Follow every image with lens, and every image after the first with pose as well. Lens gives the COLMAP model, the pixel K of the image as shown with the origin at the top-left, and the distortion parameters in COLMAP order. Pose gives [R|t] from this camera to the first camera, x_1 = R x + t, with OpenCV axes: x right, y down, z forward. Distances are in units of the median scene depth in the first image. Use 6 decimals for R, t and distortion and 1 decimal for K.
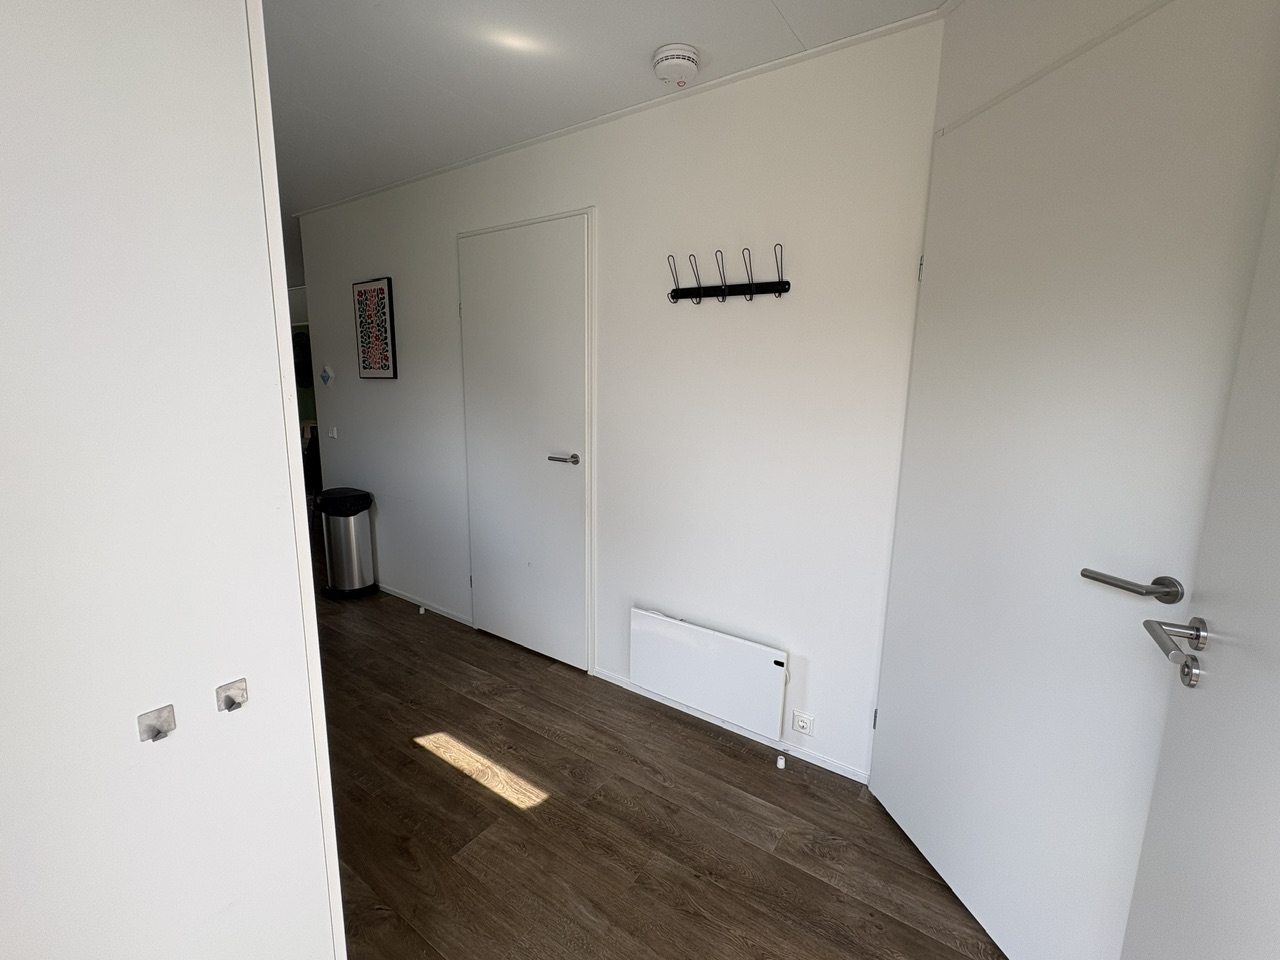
lens RADIAL K [[570.3, 0, 652.4], [0, 570.3, 483.2], [0, 0, 1]] dist [0.002990, 0.000195]
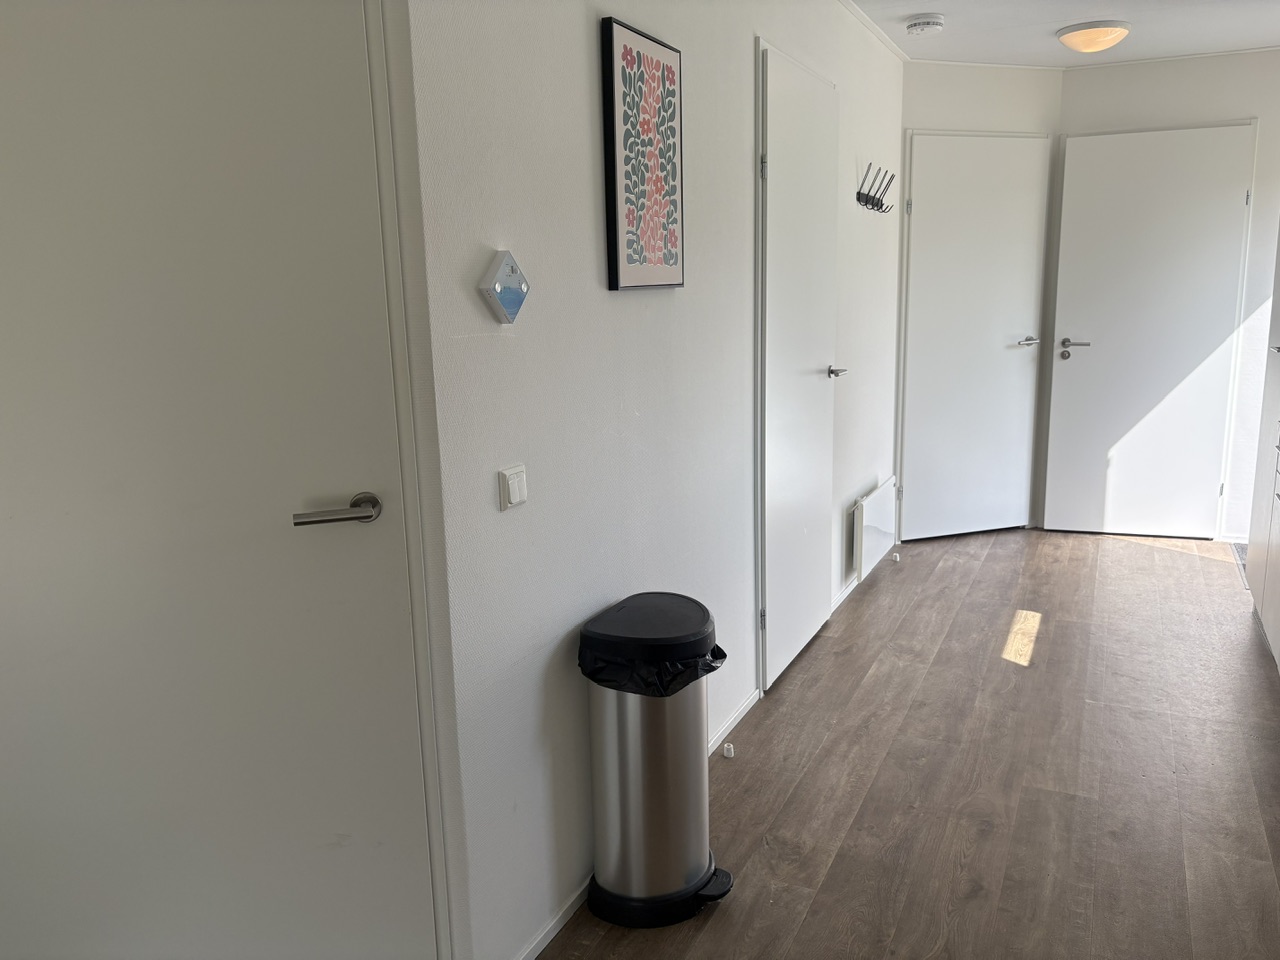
lens RADIAL K [[976.4, 0, 637.2], [0, 976.4, 479.9], [0, 0, 1]] dist [0.025448, -0.031368]
pose [[-0.155547, -0.208588, 0.965555, -1.427986], [0.189867, 0.952914, 0.236444, -0.269082], [-0.969410, 0.220105, -0.108619, 1.367309]]
